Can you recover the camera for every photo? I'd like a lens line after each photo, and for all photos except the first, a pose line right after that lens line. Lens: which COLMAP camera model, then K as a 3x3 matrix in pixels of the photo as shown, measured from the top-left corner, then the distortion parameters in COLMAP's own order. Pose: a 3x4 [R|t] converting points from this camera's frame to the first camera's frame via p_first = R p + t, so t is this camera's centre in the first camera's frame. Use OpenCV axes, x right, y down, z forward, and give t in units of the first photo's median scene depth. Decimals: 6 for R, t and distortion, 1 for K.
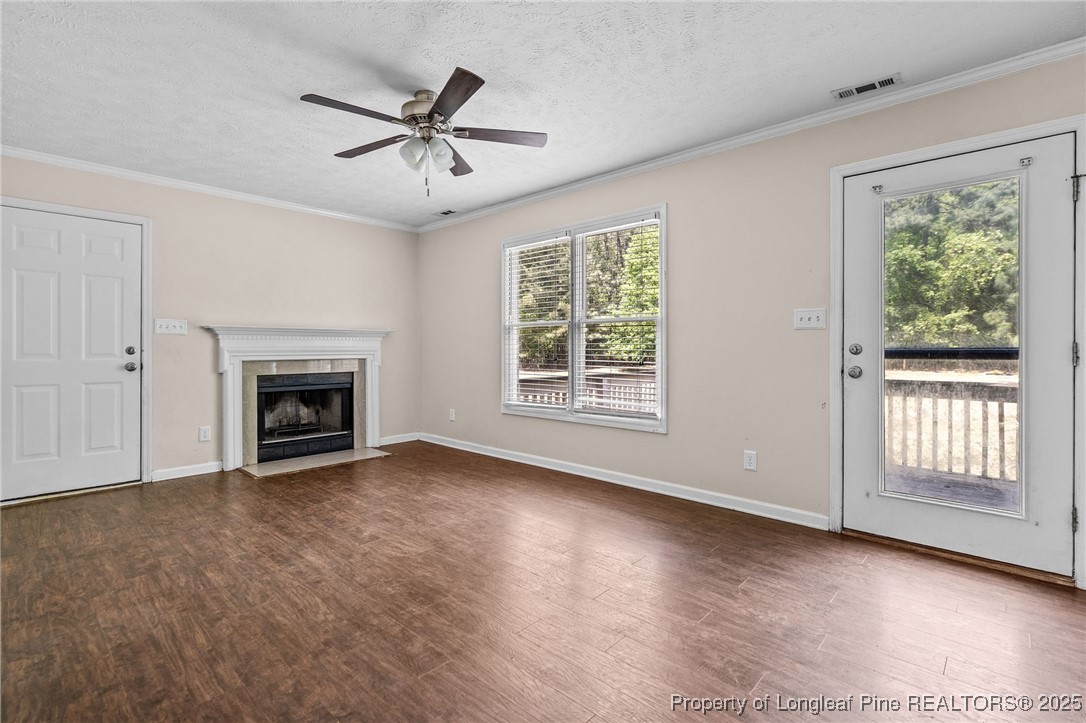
lens RADIAL K [[515.1, 0, 546.2], [0, 515.1, 355.0], [0, 0, 1]] dist [-0.001684, -0.000035]
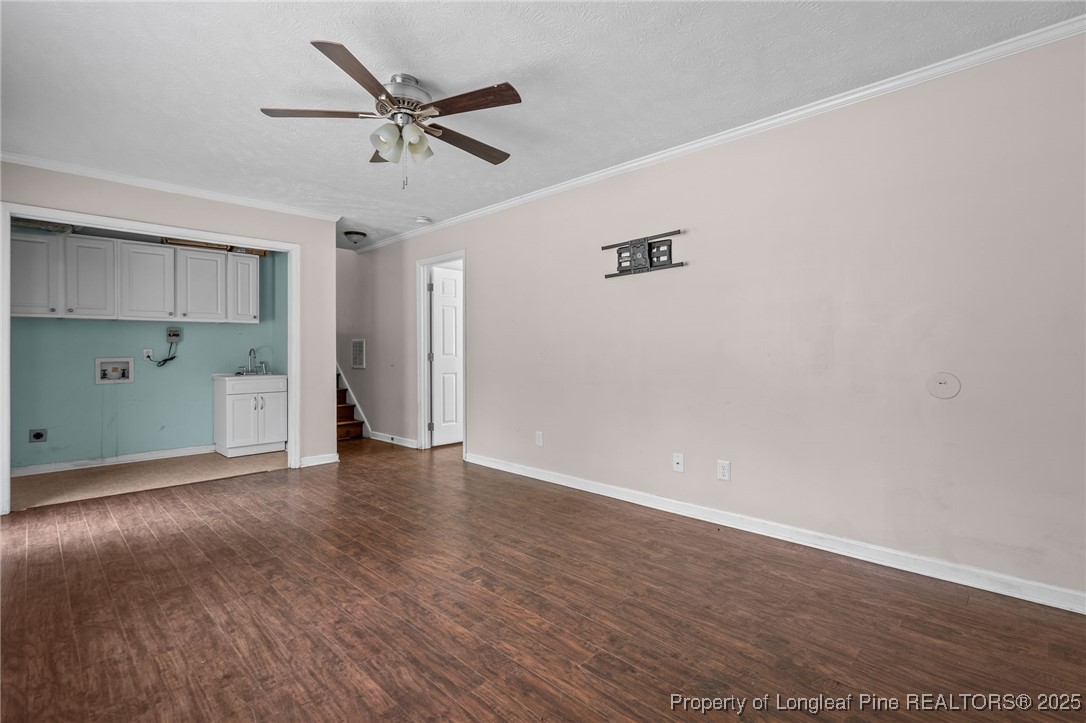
lens RADIAL K [[515.1, 0, 541.0], [0, 515.1, 356.9], [0, 0, 1]] dist [-0.001684, -0.000035]
pose [[-0.999336, 0.003469, 0.036283, -0.453248], [0.004442, 0.999632, 0.026765, -0.027958], [-0.036177, 0.026908, -0.998983, 1.700898]]
